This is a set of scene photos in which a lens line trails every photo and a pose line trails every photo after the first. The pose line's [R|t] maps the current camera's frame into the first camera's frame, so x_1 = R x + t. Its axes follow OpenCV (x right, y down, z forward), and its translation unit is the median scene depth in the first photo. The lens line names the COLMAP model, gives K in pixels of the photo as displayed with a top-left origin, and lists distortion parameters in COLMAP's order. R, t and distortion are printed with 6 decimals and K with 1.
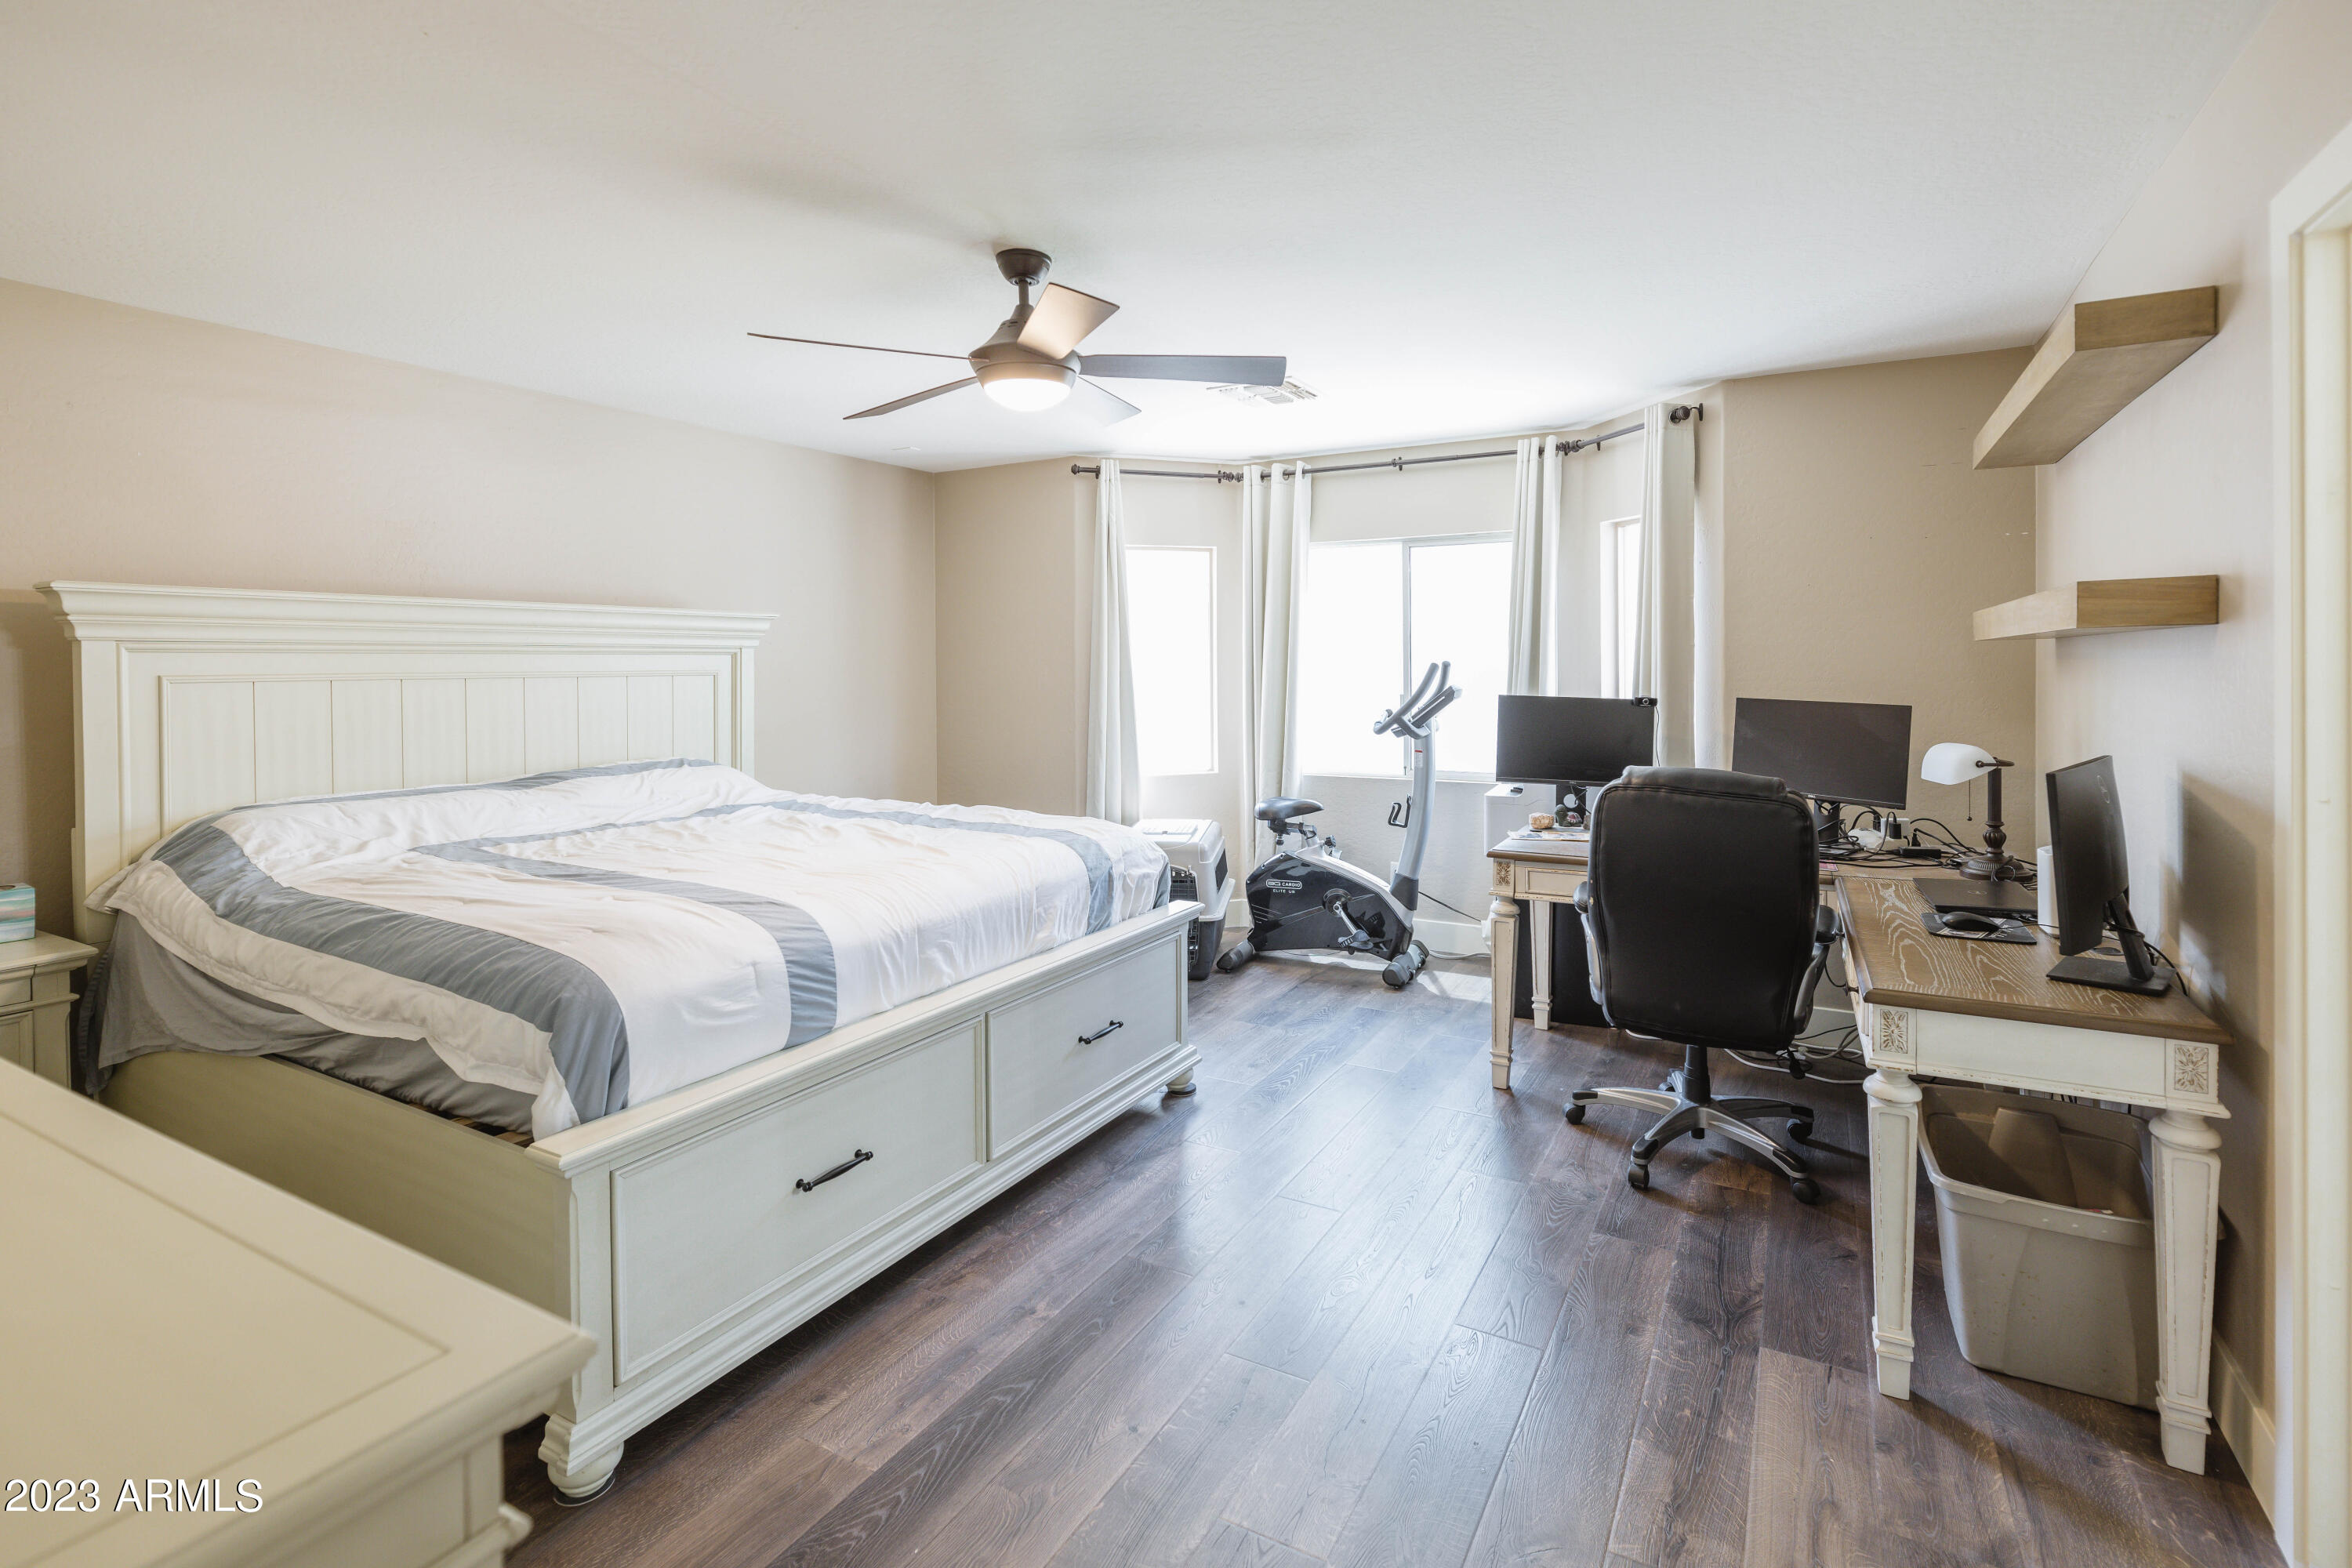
lens RADIAL K [[1084.7, 0, 1230.7], [0, 1084.7, 682.7], [0, 0, 1]] dist [-0.001837, -0.000103]
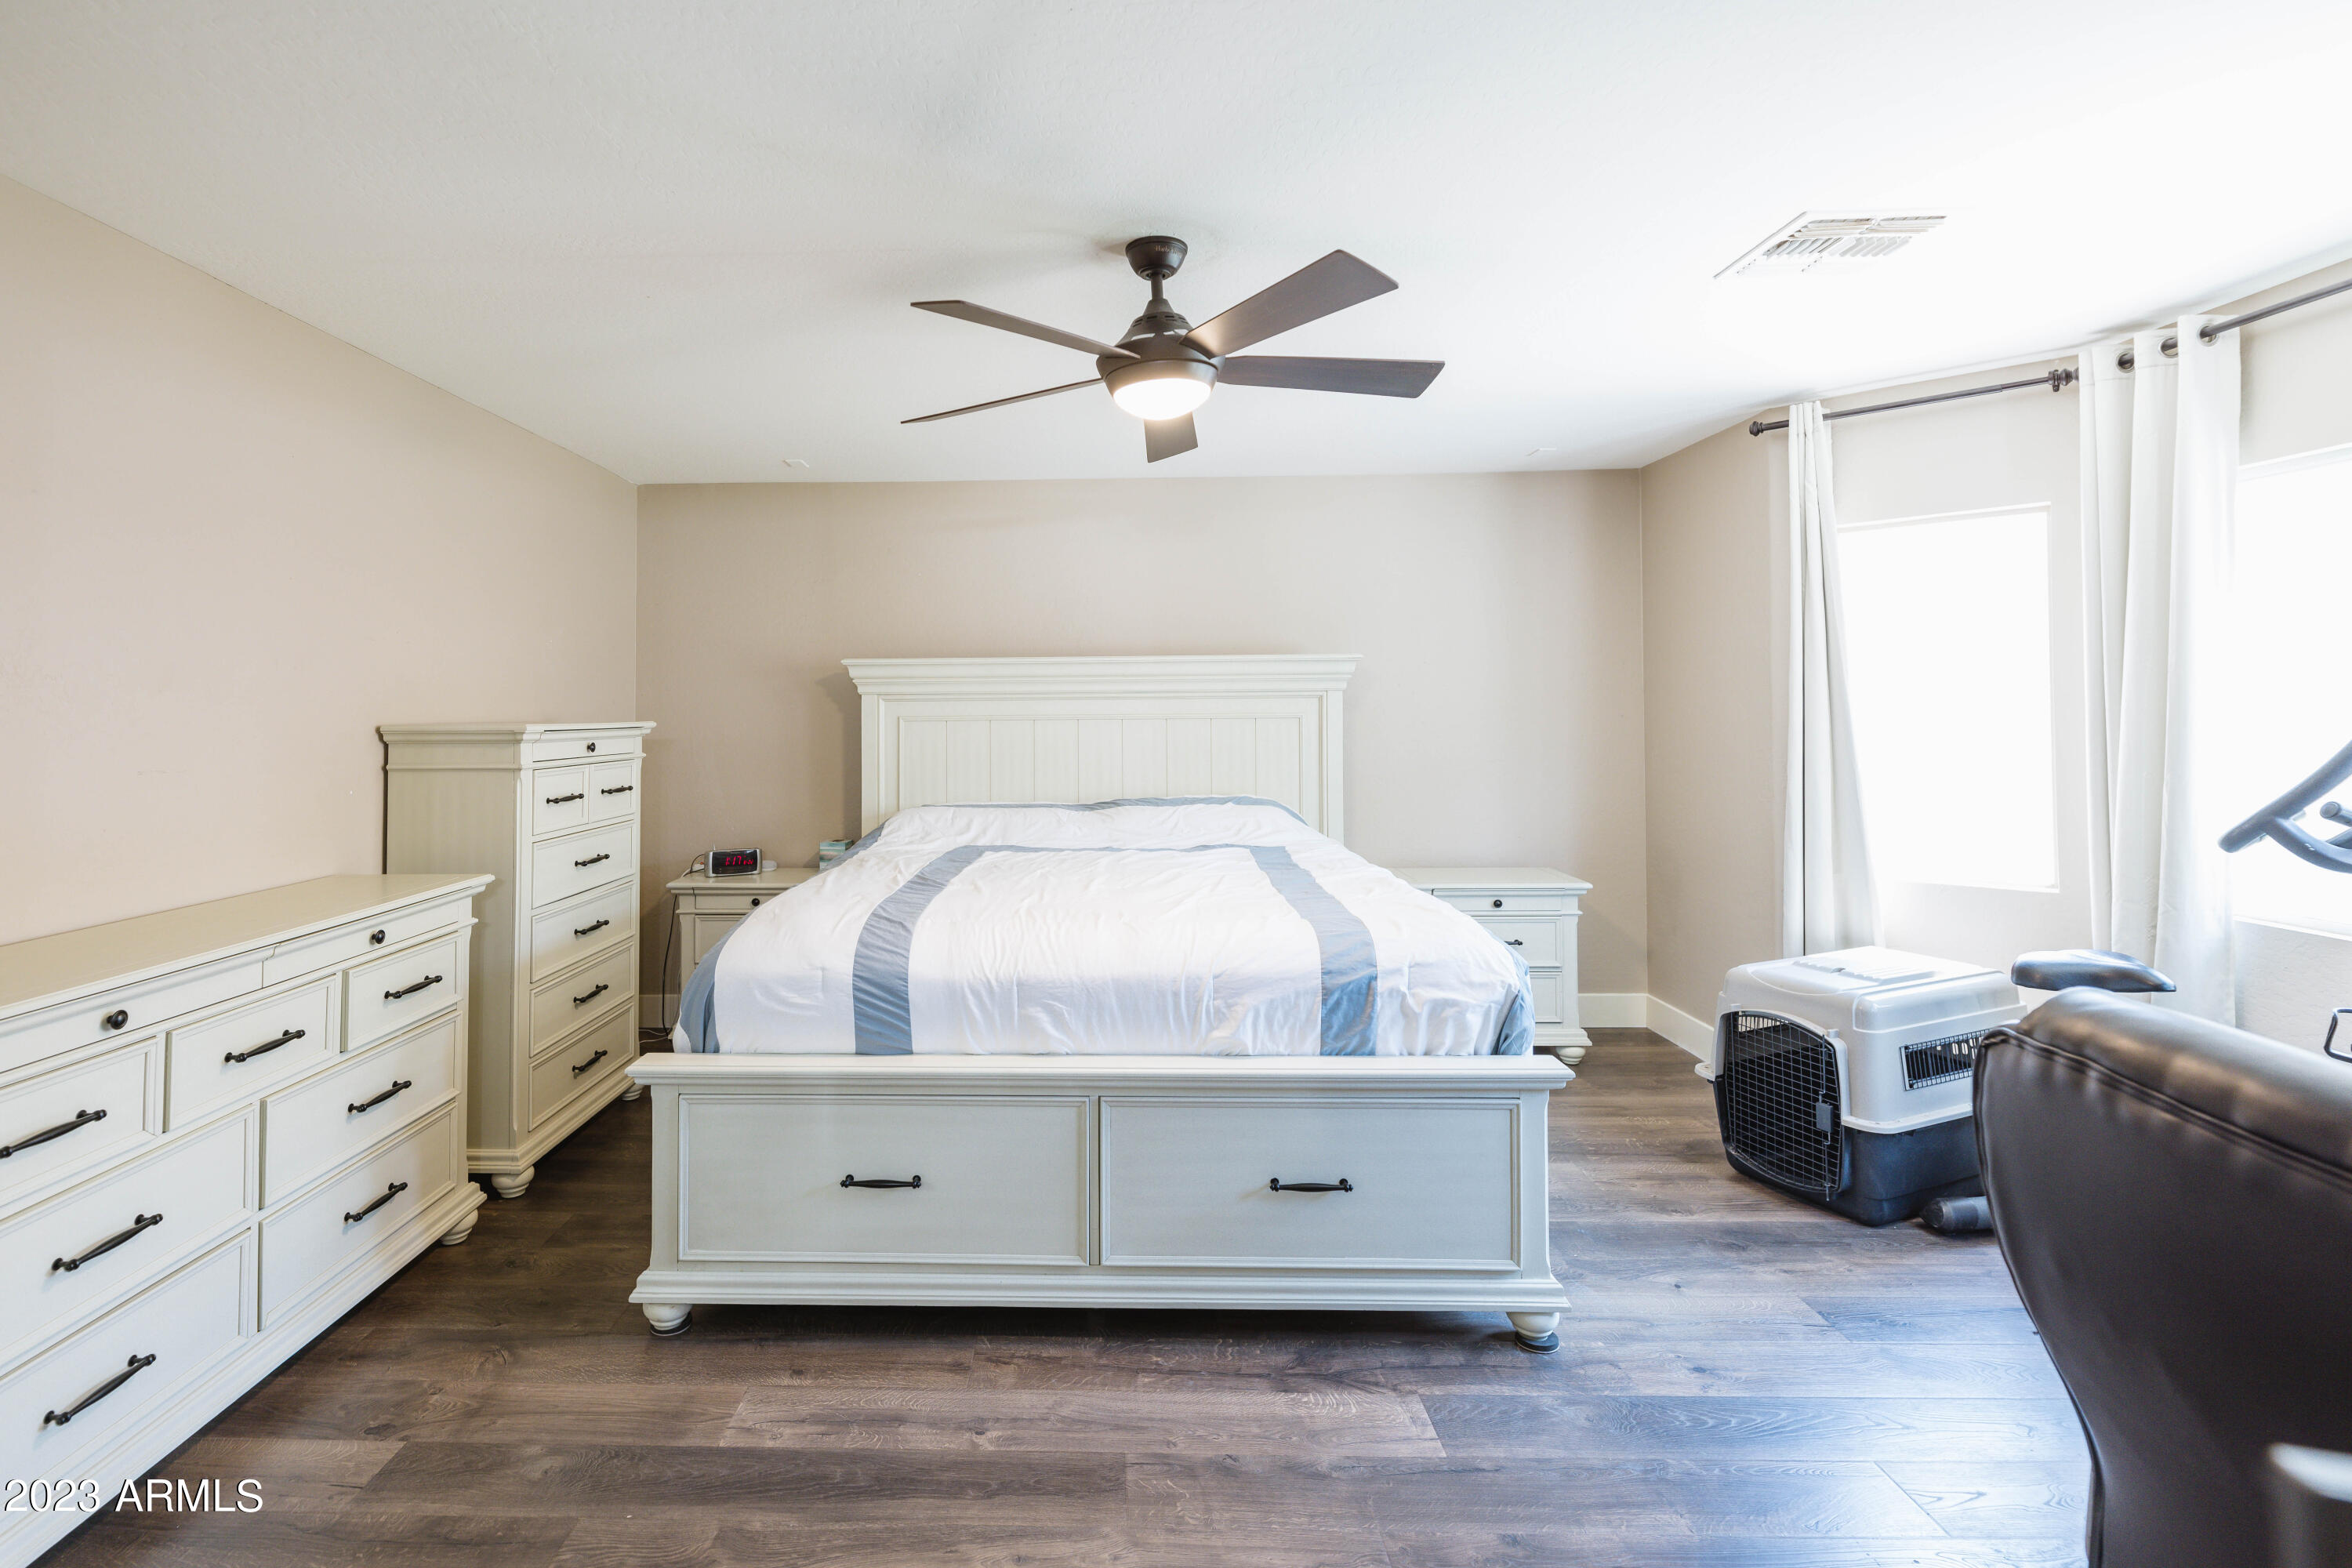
lens RADIAL K [[1105.0, 0, 1075.5], [0, 1105.0, 682.3], [0, 0, 1]] dist [-0.001161, -0.000443]
pose [[0.440008, -0.021660, -0.897733, 0.478739], [-0.009837, 0.999533, -0.028937, -0.010617], [0.897940, 0.021563, 0.439589, 0.456671]]
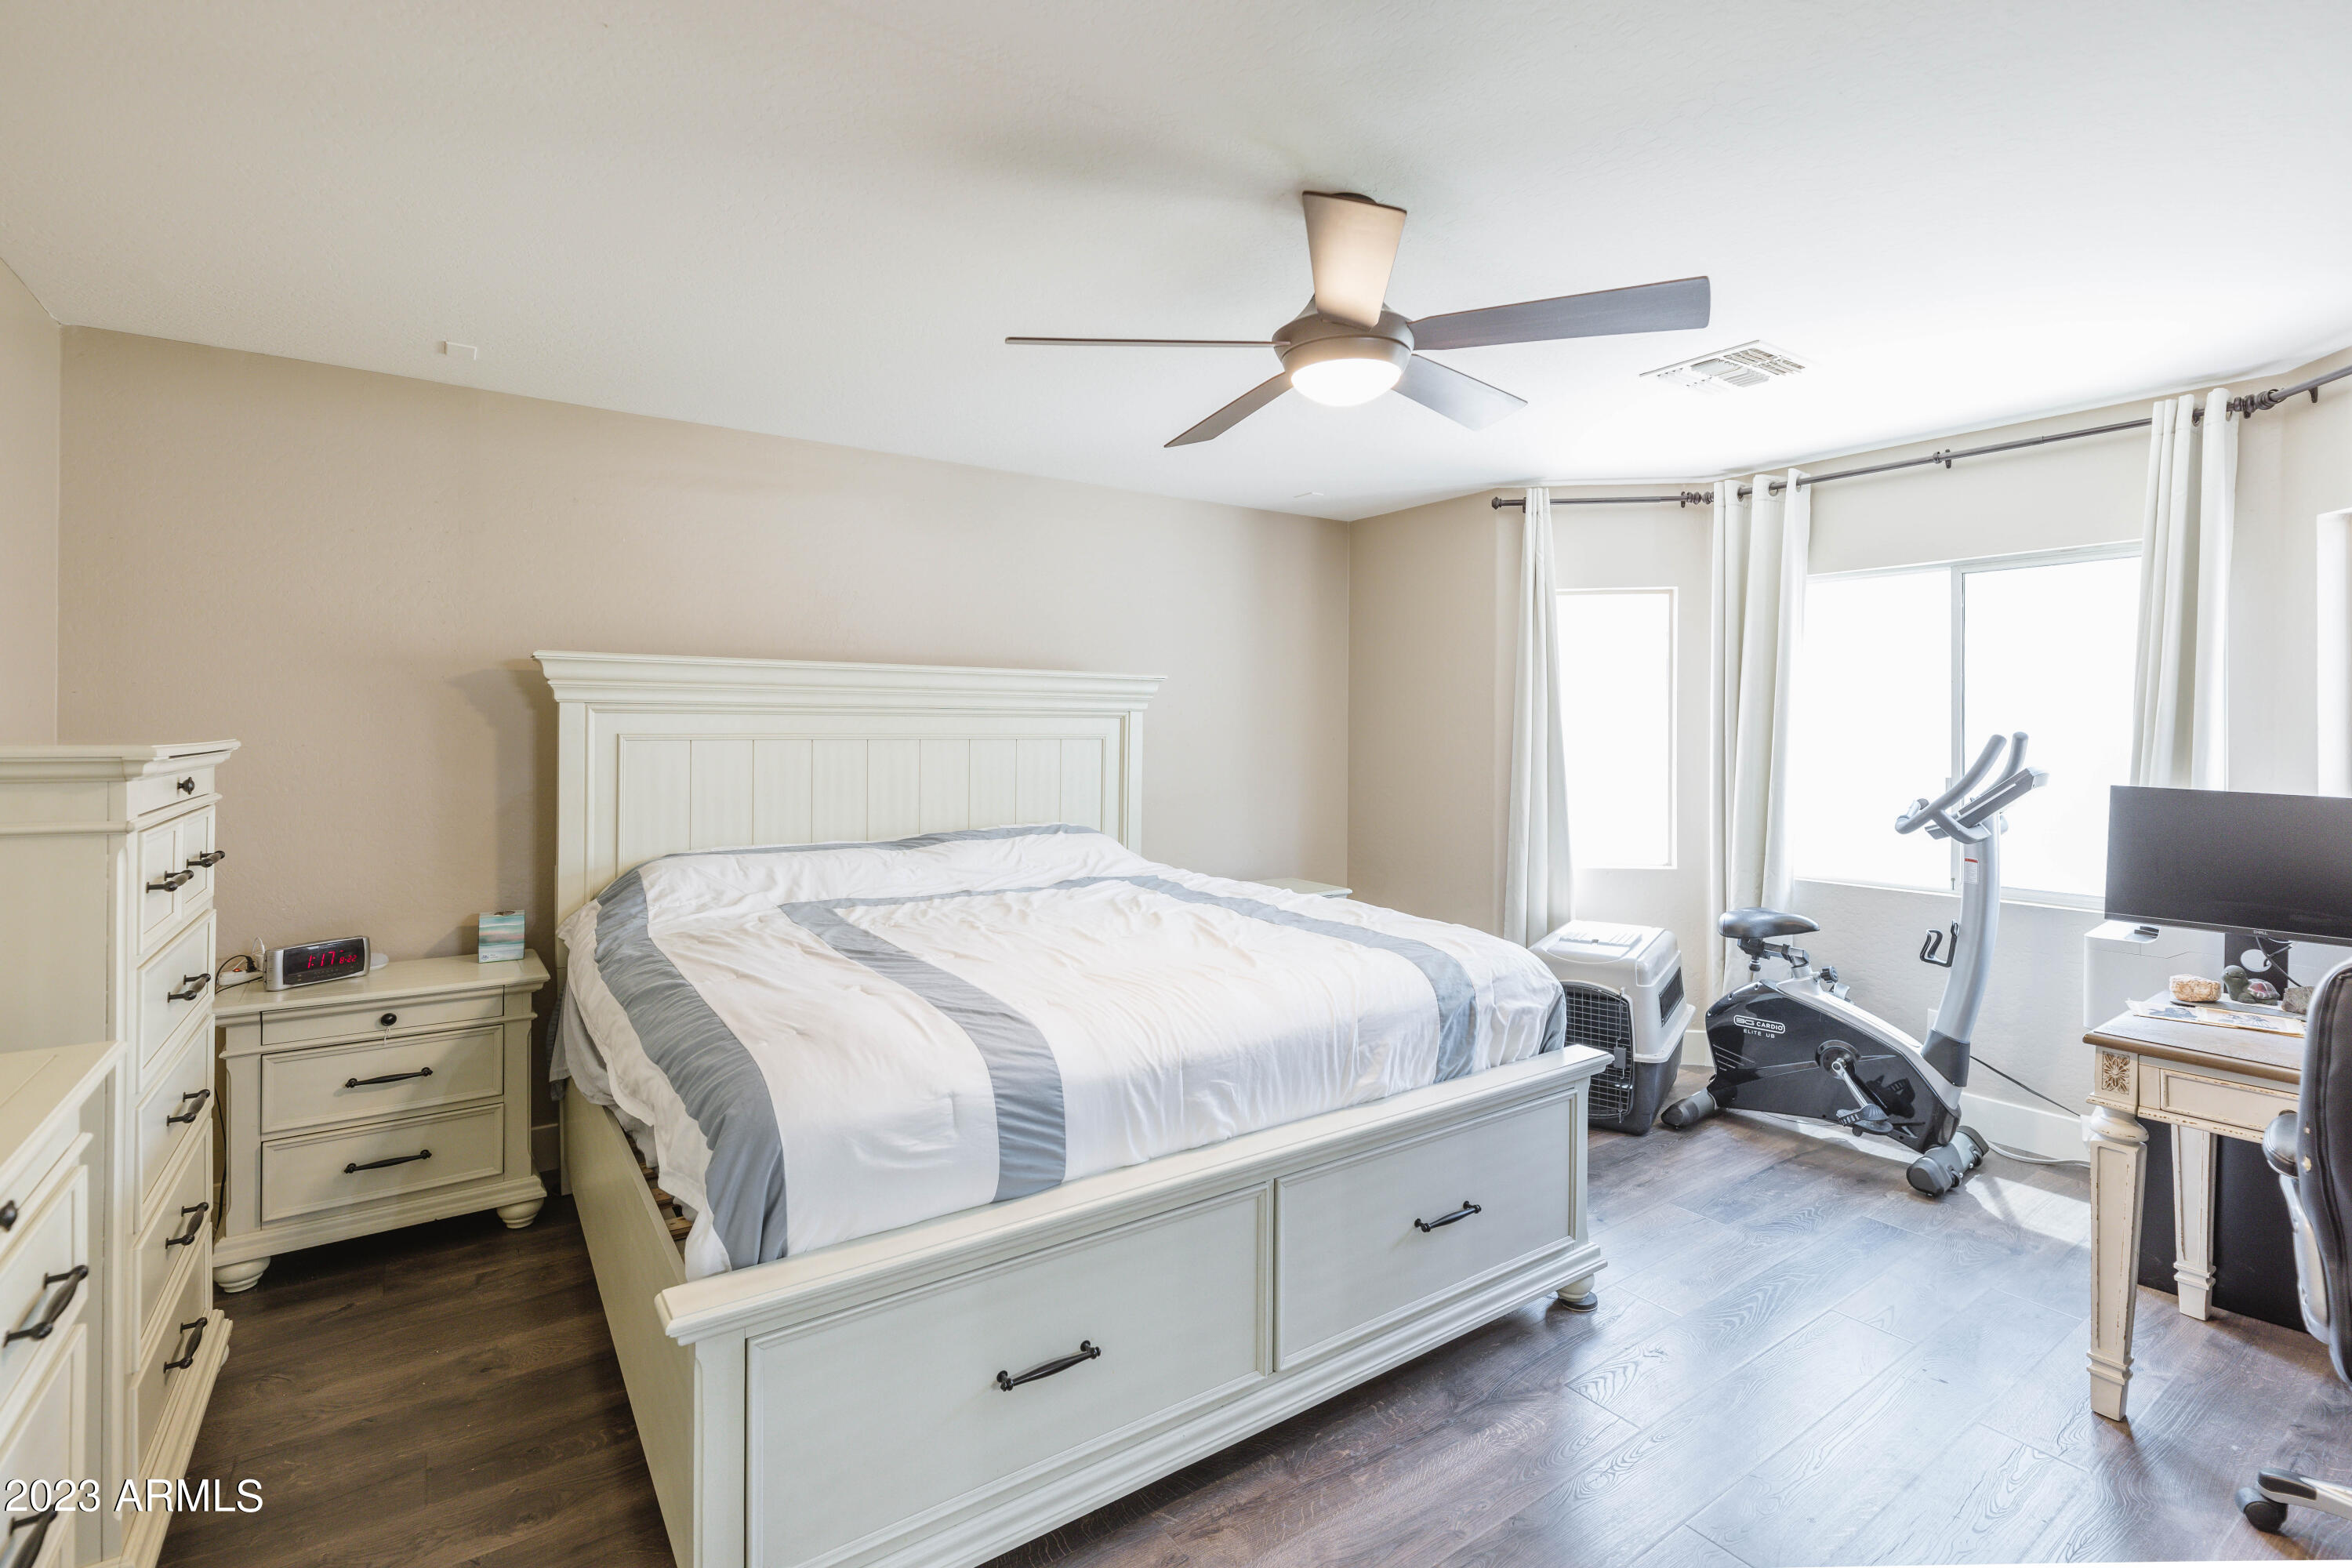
lens RADIAL K [[1089.3, 0, 1230.1], [0, 1089.3, 730.8], [0, 0, 1]] dist [-0.001247, -0.000260]
pose [[0.901213, 0.009629, -0.433270, 0.064419], [-0.016769, 0.999779, -0.012662, -0.005196], [0.433052, 0.018677, 0.901175, 0.221221]]
